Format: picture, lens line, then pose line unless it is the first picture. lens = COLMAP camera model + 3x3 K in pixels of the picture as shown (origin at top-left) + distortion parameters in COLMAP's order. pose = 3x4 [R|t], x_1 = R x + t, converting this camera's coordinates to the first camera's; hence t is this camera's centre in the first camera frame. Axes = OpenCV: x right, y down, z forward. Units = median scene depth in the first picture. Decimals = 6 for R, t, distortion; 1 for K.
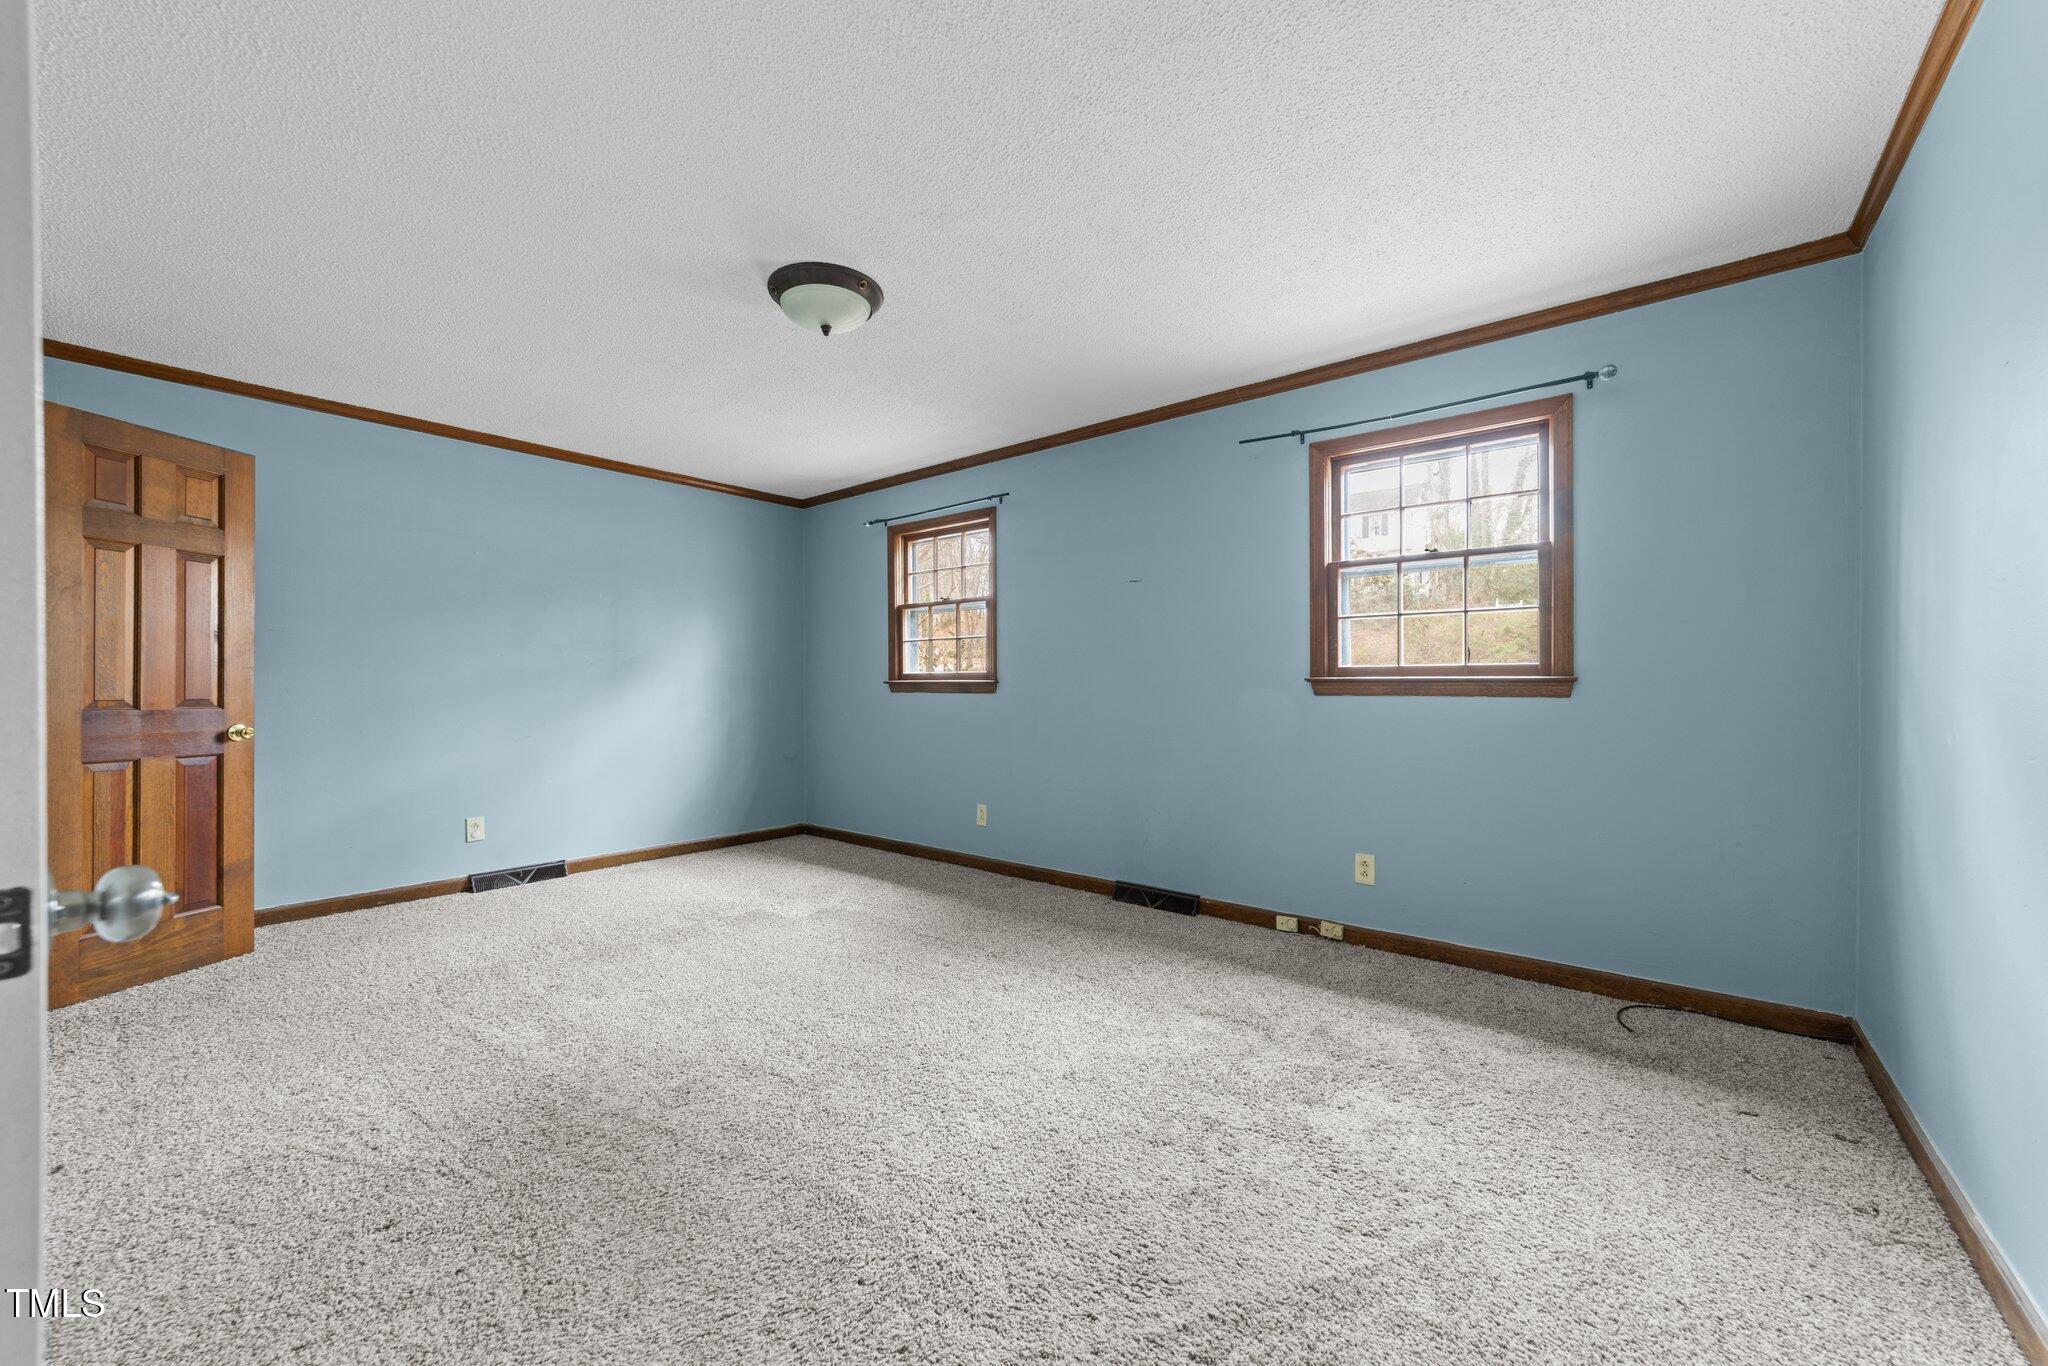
lens RADIAL K [[788.2, 0, 1024.0], [0, 788.2, 683.0], [0, 0, 1]] dist [0.000577, 0.000048]
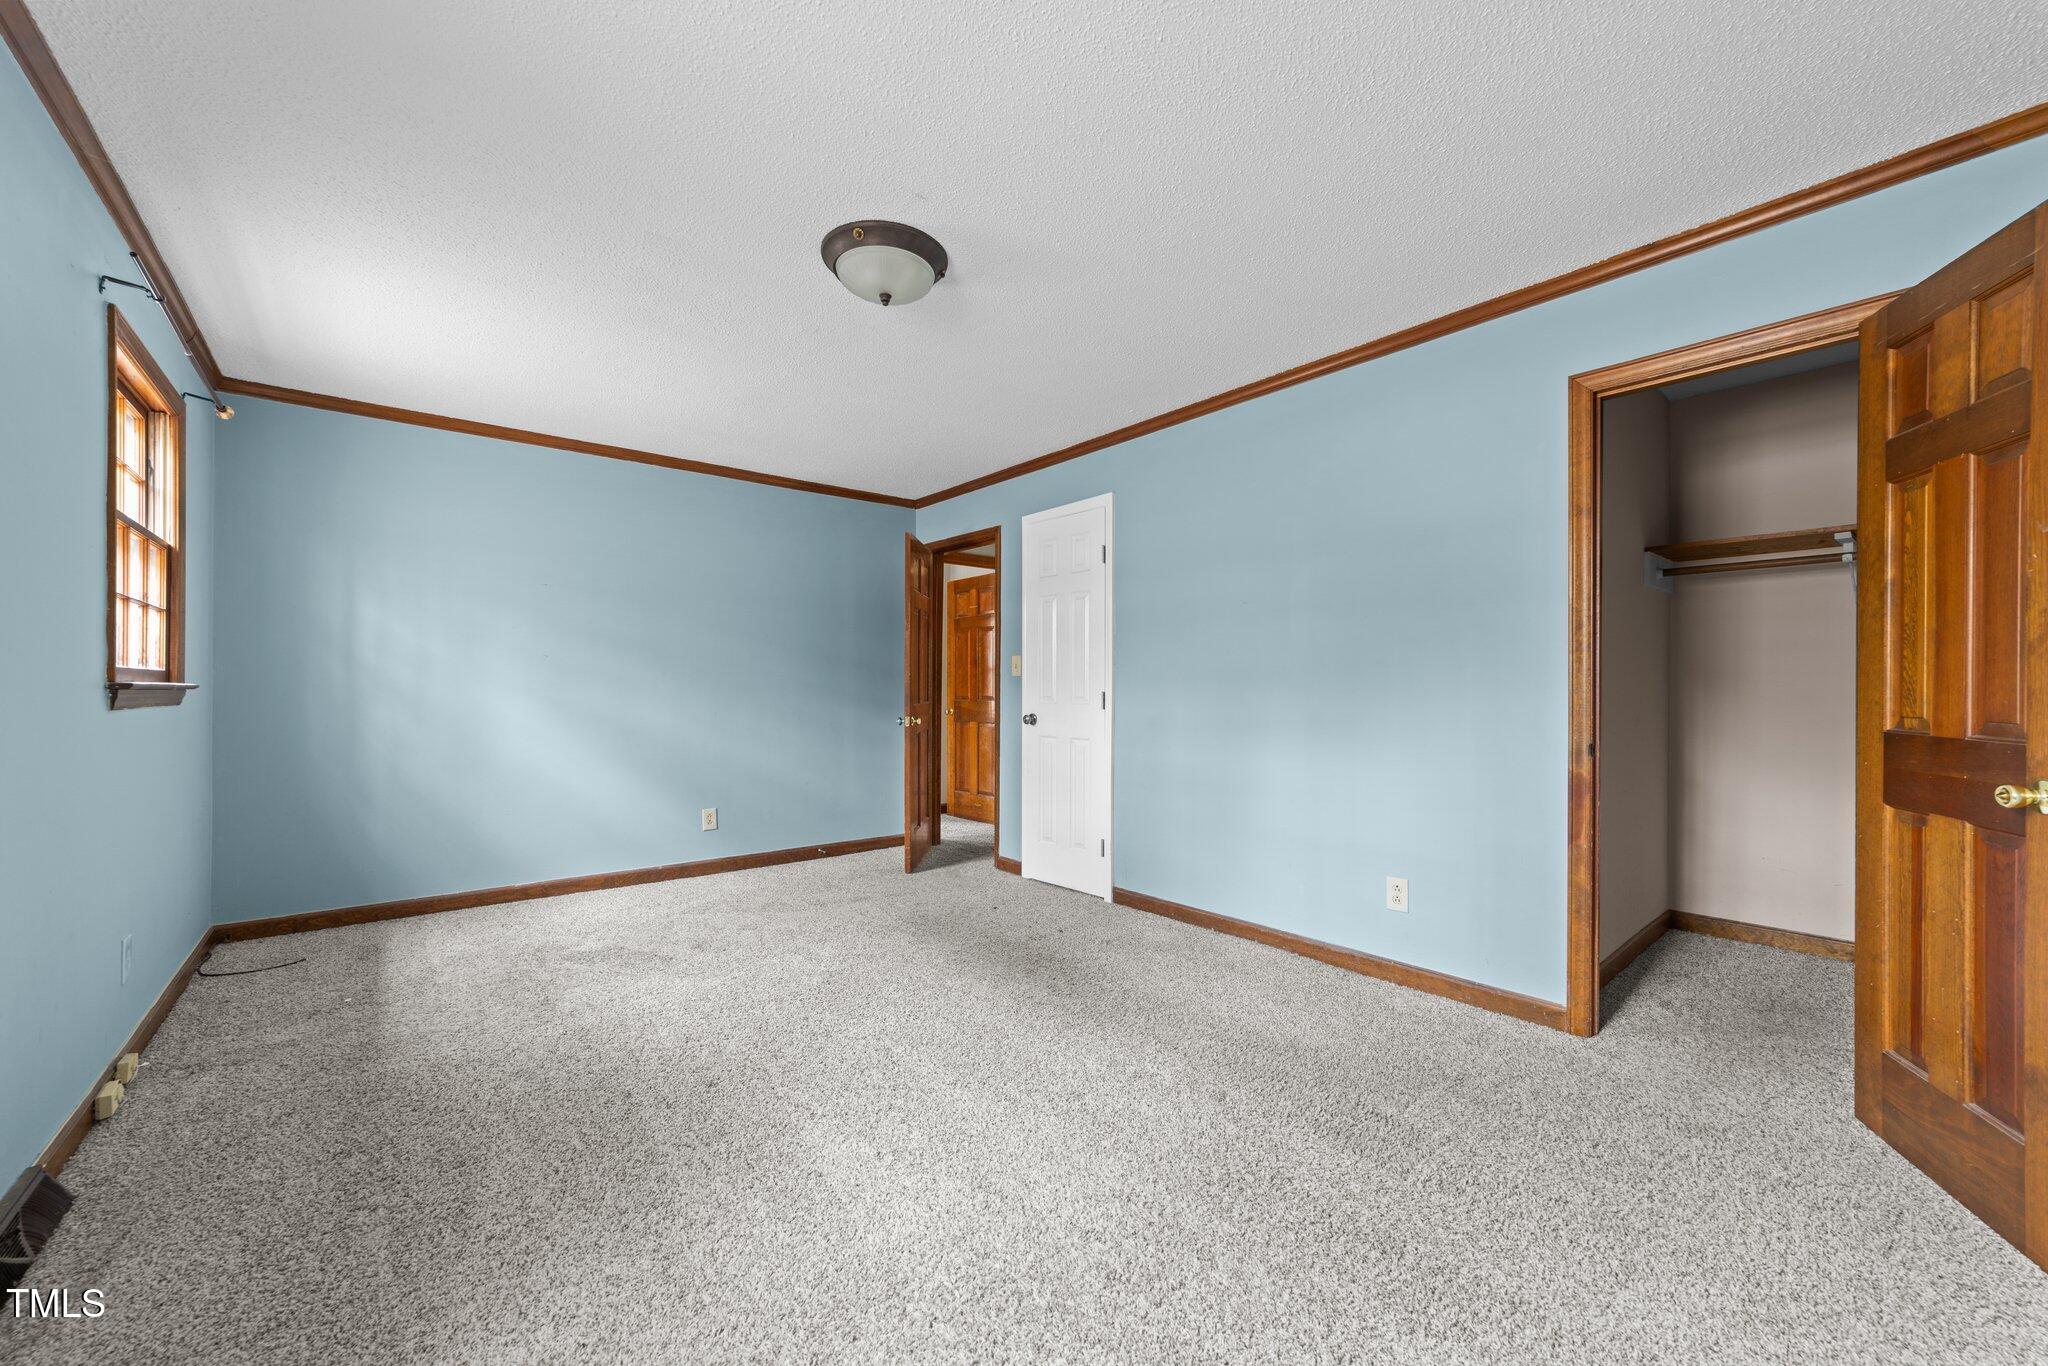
lens RADIAL K [[788.2, 0, 1024.0], [0, 788.2, 683.0], [0, 0, 1]] dist [0.000577, 0.000048]
pose [[-0.979457, 0.002895, 0.201632, -0.604555], [0.001559, 0.999976, -0.006783, -0.001371], [-0.201647, -0.006329, -0.979438, 1.907807]]
